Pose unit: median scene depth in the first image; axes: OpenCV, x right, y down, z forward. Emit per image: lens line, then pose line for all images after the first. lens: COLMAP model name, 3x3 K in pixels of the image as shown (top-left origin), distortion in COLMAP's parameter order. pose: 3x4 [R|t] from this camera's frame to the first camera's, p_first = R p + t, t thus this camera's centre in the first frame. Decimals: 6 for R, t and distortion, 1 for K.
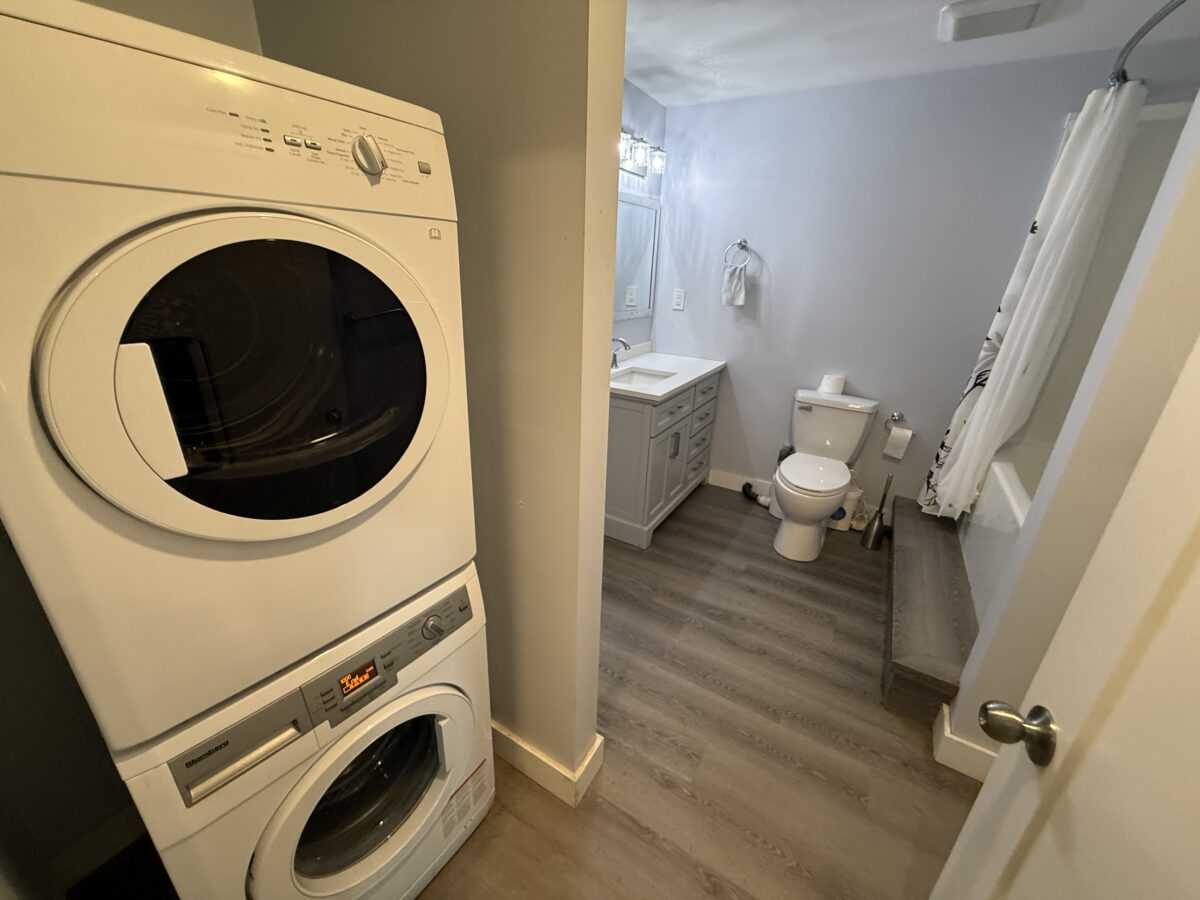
lens RADIAL K [[478.6, 0, 600.0], [0, 478.6, 450.0], [0, 0, 1]] dist [0.000256, 0.000237]
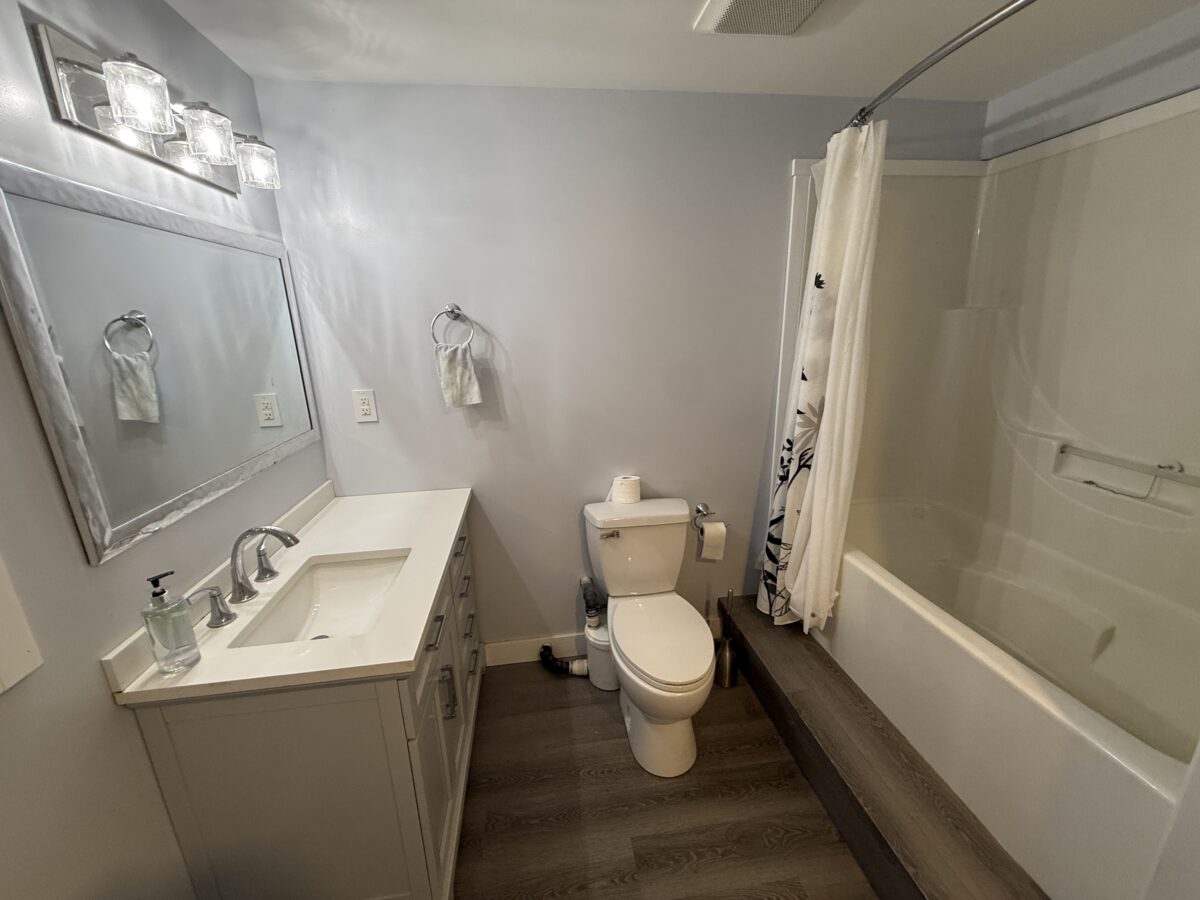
lens RADIAL K [[478.6, 0, 600.0], [0, 478.6, 450.0], [0, 0, 1]] dist [0.000256, 0.000237]
pose [[0.778819, -0.218624, 0.587916, 0.035842], [0.276955, 0.960835, -0.009587, -0.198795], [-0.562794, 0.170292, 0.808866, 0.417446]]
